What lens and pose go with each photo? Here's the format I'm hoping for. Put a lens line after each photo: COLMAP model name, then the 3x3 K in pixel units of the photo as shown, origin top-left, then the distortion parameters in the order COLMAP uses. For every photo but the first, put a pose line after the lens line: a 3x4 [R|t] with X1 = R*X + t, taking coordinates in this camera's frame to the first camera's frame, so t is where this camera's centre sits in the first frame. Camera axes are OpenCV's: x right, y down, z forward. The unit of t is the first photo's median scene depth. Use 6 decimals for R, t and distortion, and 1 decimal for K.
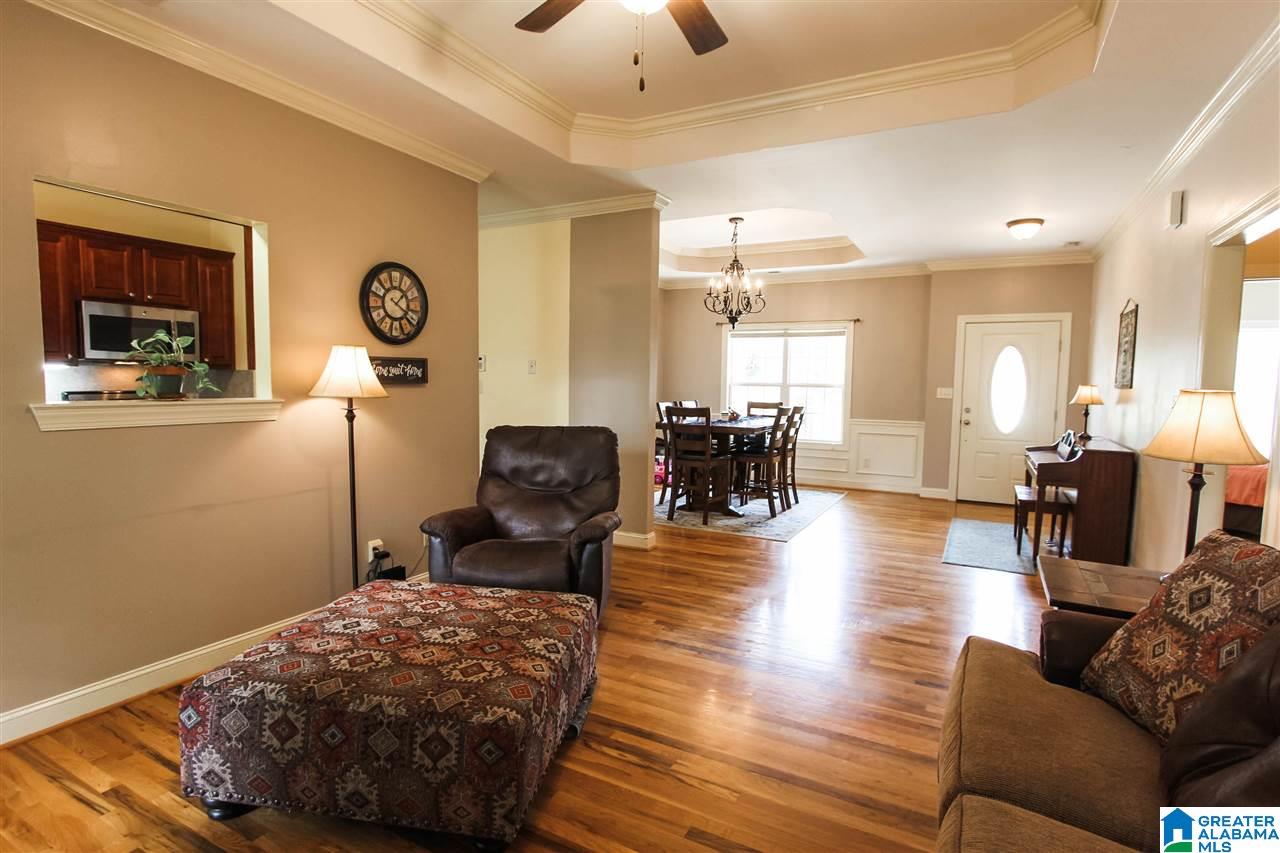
lens RADIAL K [[635.5, 0, 641.0], [0, 635.5, 429.0], [0, 0, 1]] dist [-0.016601, 0.000153]
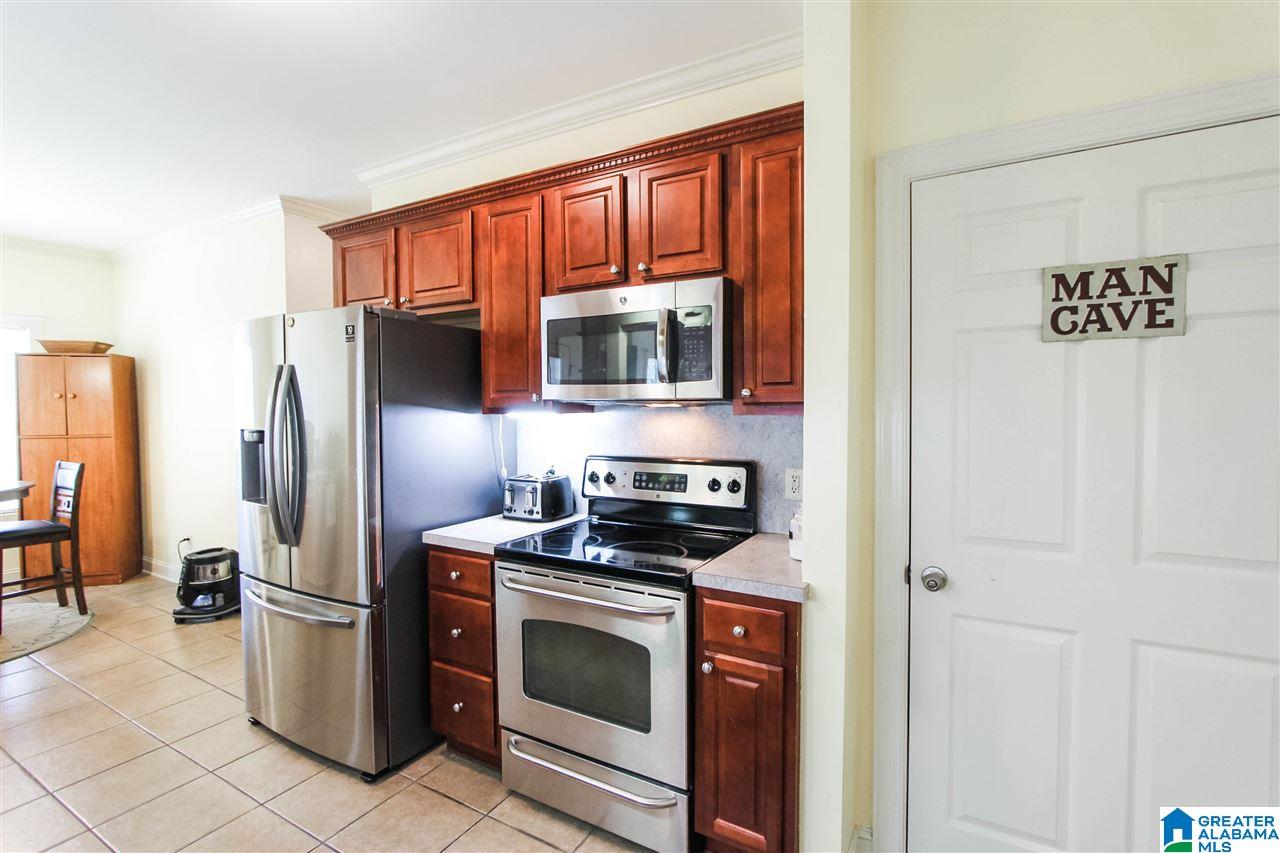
lens RADIAL K [[593.4, 0, 641.0], [0, 593.4, 428.1], [0, 0, 1]] dist [-0.017451, 0.002057]
pose [[-0.027259, 0.021154, -0.999405, -0.414011], [-0.072663, 0.997089, 0.023087, -0.123435], [0.996984, 0.073249, -0.025642, 1.277927]]
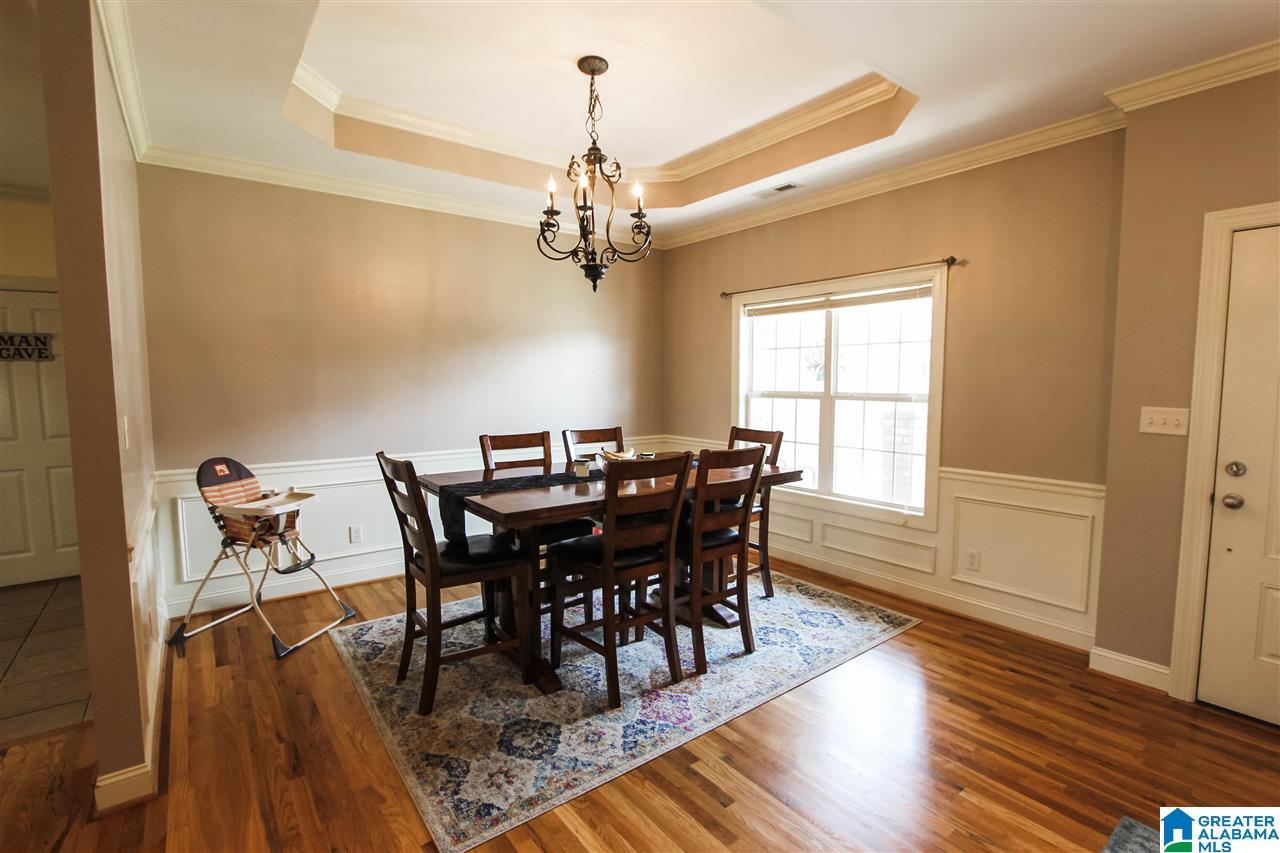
lens RADIAL K [[590.2, 0, 640.0], [0, 590.2, 426.5], [0, 0, 1]] dist [-0.015703, 0.001373]
pose [[0.913030, 0.015657, -0.407592, 0.649842], [-0.014666, 0.999877, 0.005556, -0.098276], [0.407629, 0.000905, 0.913147, 1.061187]]
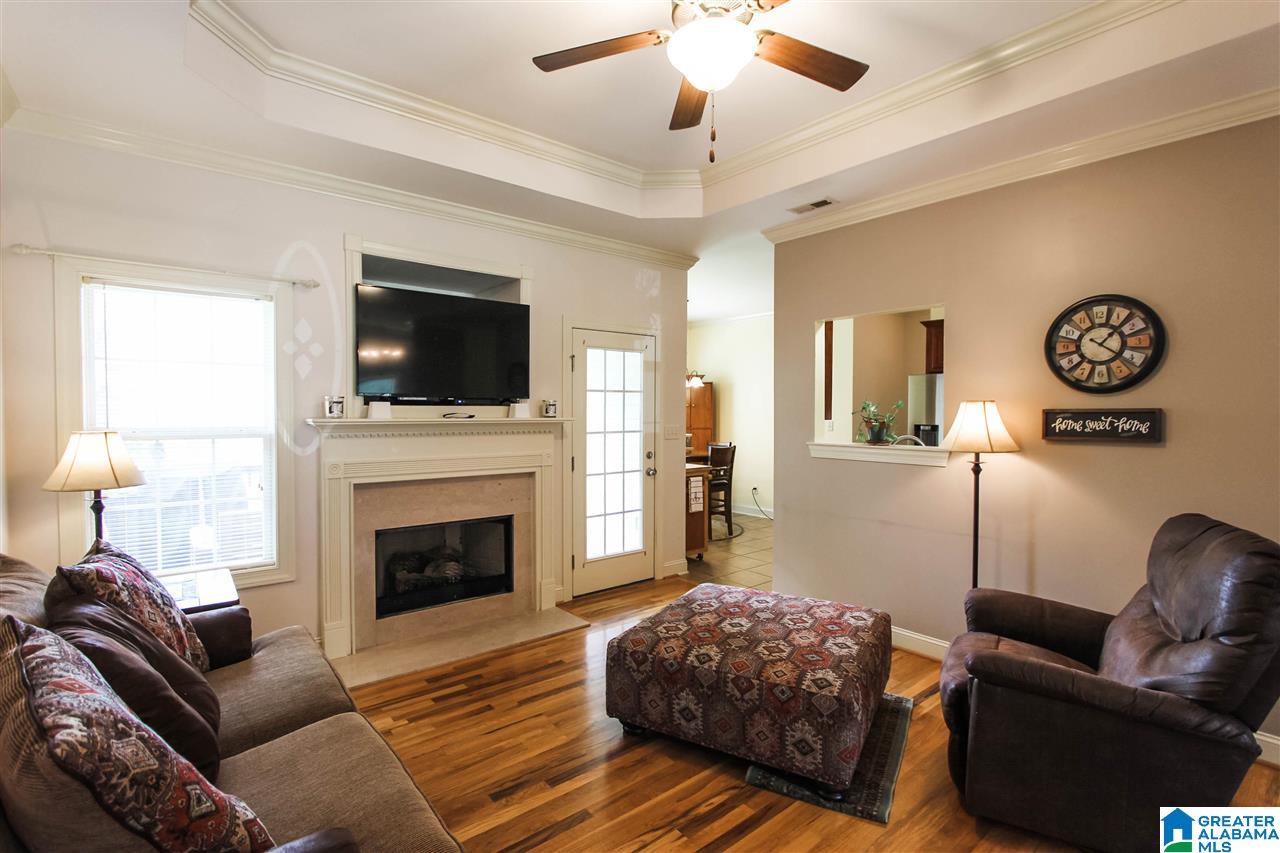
lens RADIAL K [[593.4, 0, 641.0], [0, 593.4, 428.1], [0, 0, 1]] dist [-0.017451, 0.002057]
pose [[-0.375990, 0.008720, -0.926583, 0.529888], [-0.080608, 0.995857, 0.042081, -0.070317], [0.923111, 0.090512, -0.373730, 0.717345]]
